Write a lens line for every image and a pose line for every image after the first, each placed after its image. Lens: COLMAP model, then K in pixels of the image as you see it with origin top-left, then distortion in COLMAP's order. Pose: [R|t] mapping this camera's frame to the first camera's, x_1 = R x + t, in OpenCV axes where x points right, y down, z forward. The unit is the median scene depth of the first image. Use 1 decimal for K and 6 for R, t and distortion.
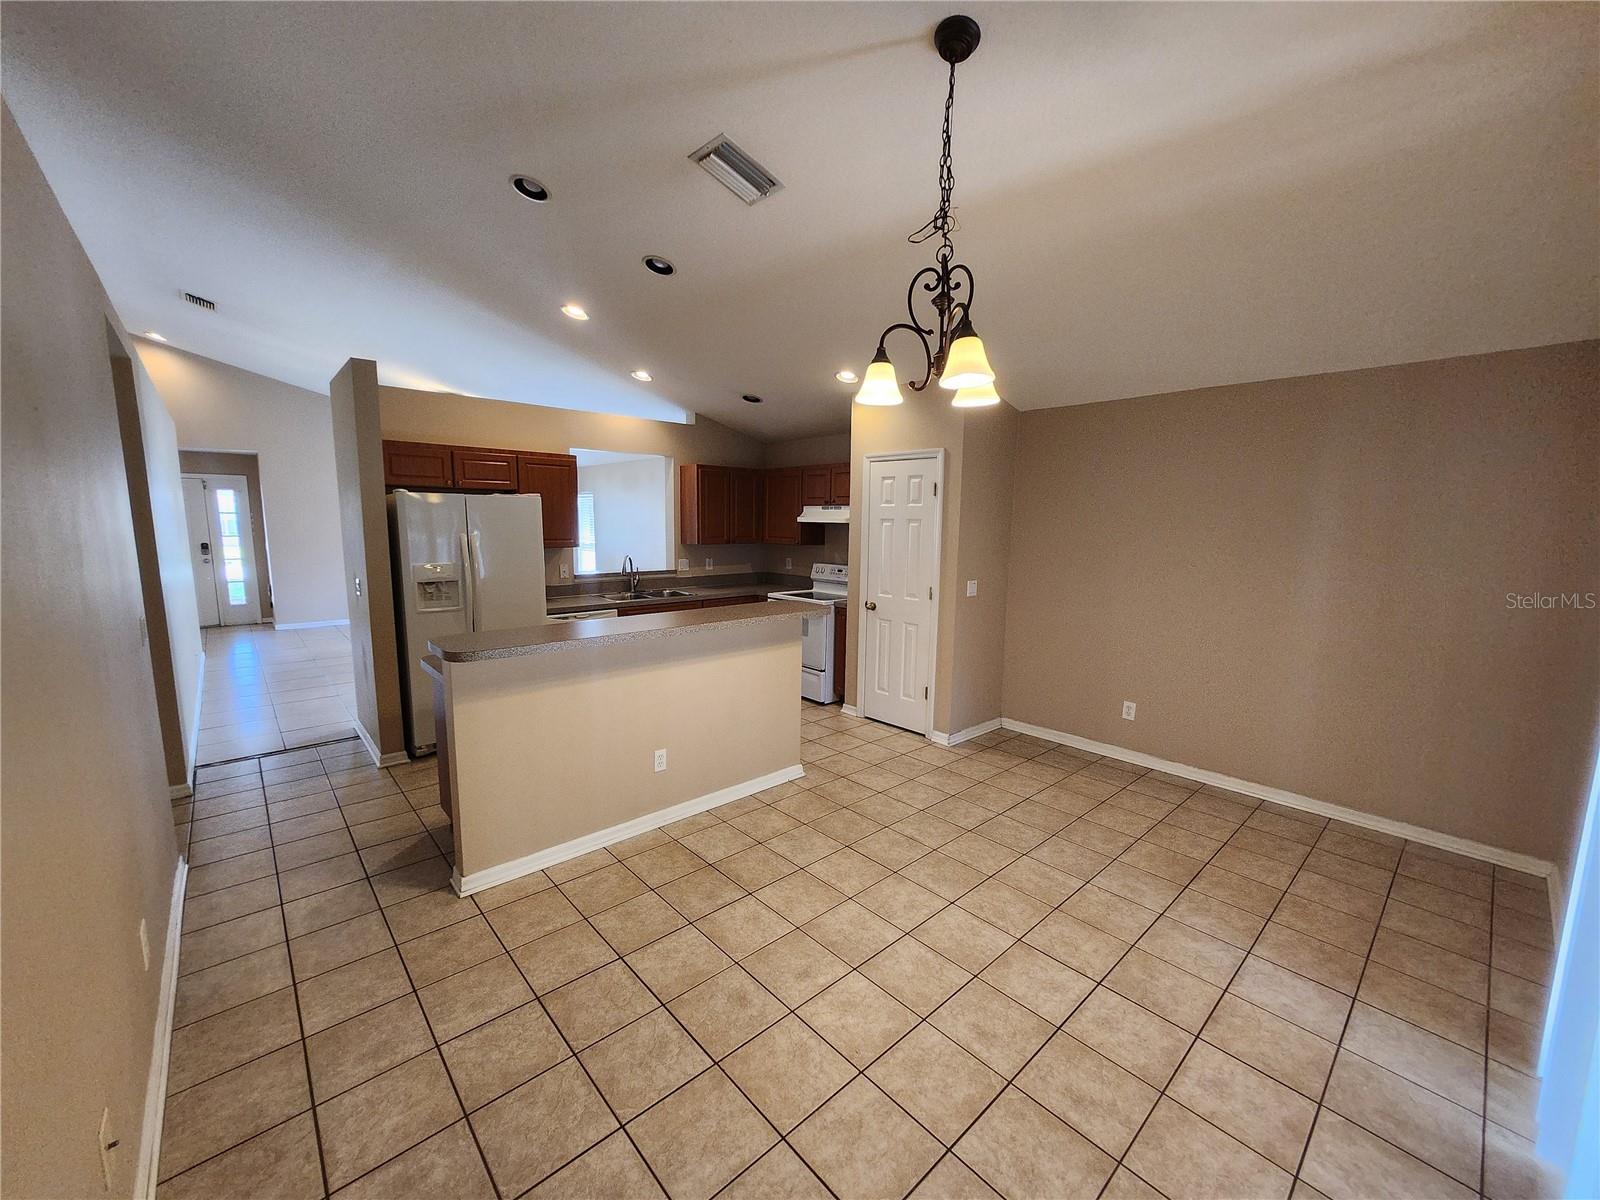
lens RADIAL K [[634.3, 0, 791.8], [0, 634.3, 605.9], [0, 0, 1]] dist [-0.002775, 0.002072]
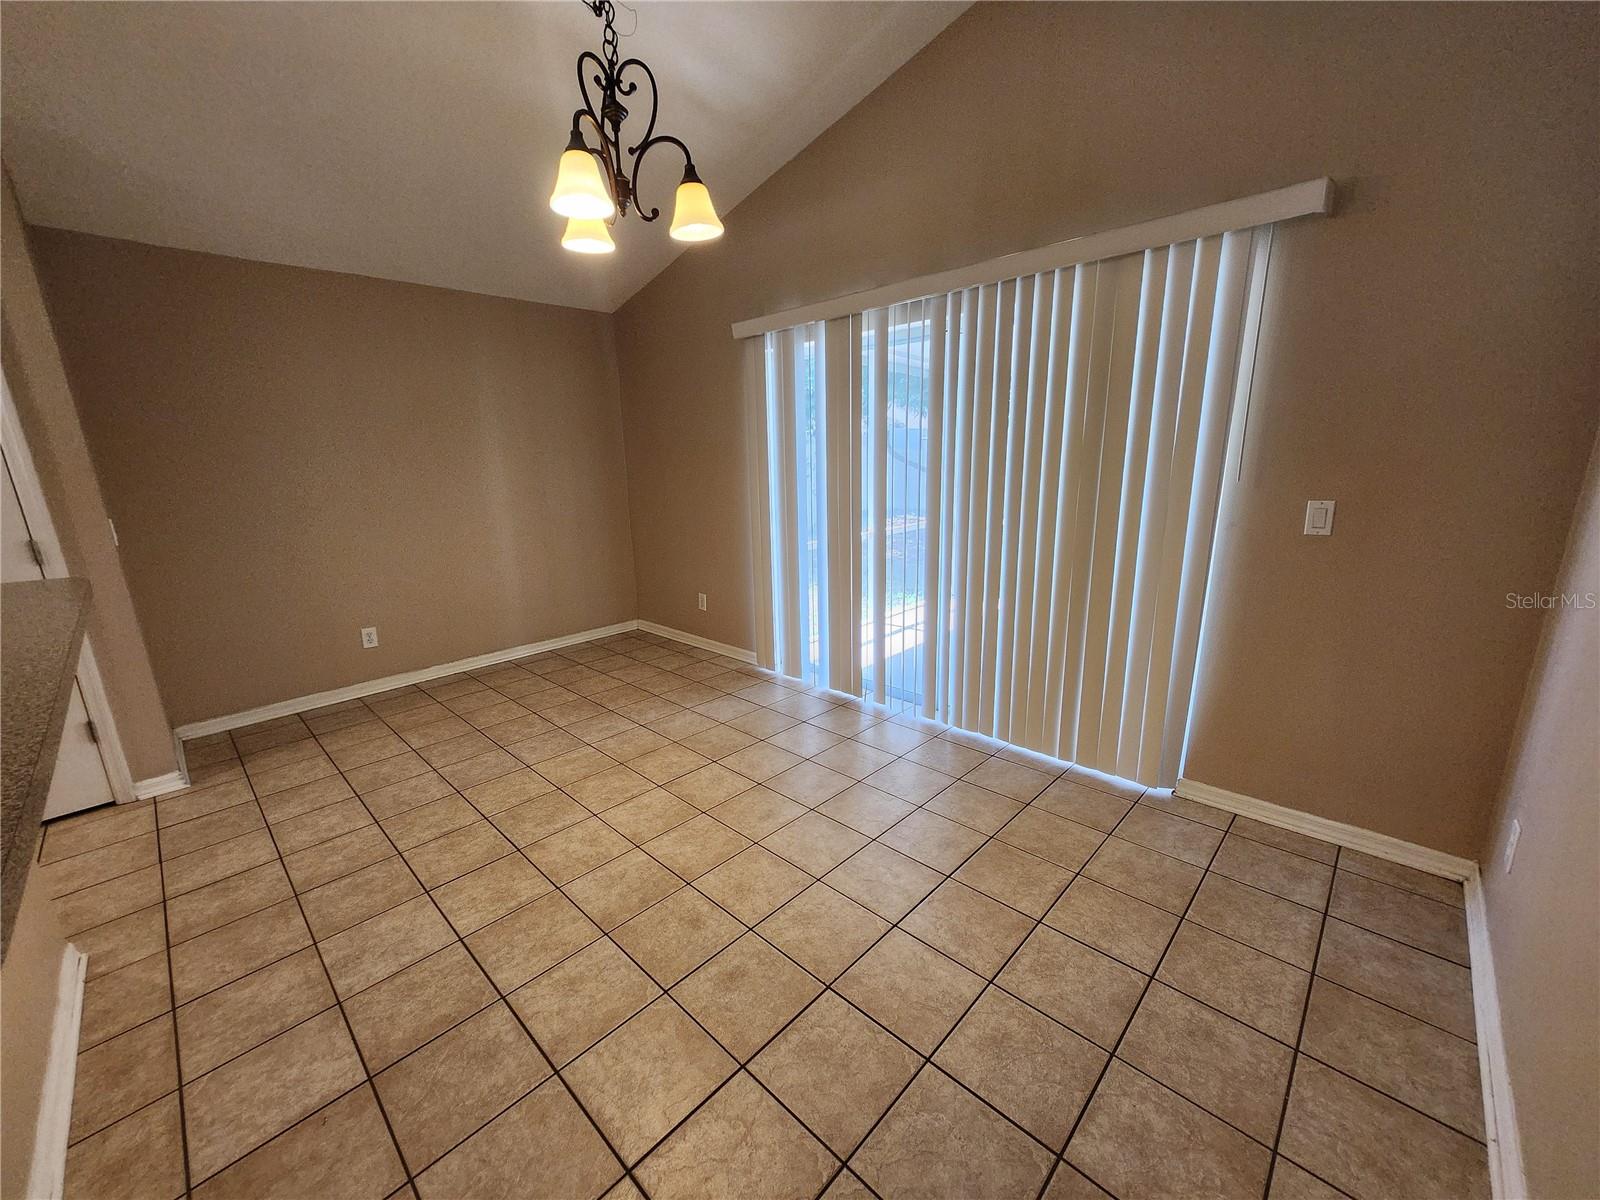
lens RADIAL K [[634.3, 0, 787.8], [0, 634.3, 603.6], [0, 0, 1]] dist [-0.002775, 0.002072]
pose [[-0.066902, -0.244521, 0.967333, -0.542130], [0.166030, 0.953260, 0.252446, -0.013638], [-0.983849, 0.177496, -0.023177, 0.632702]]
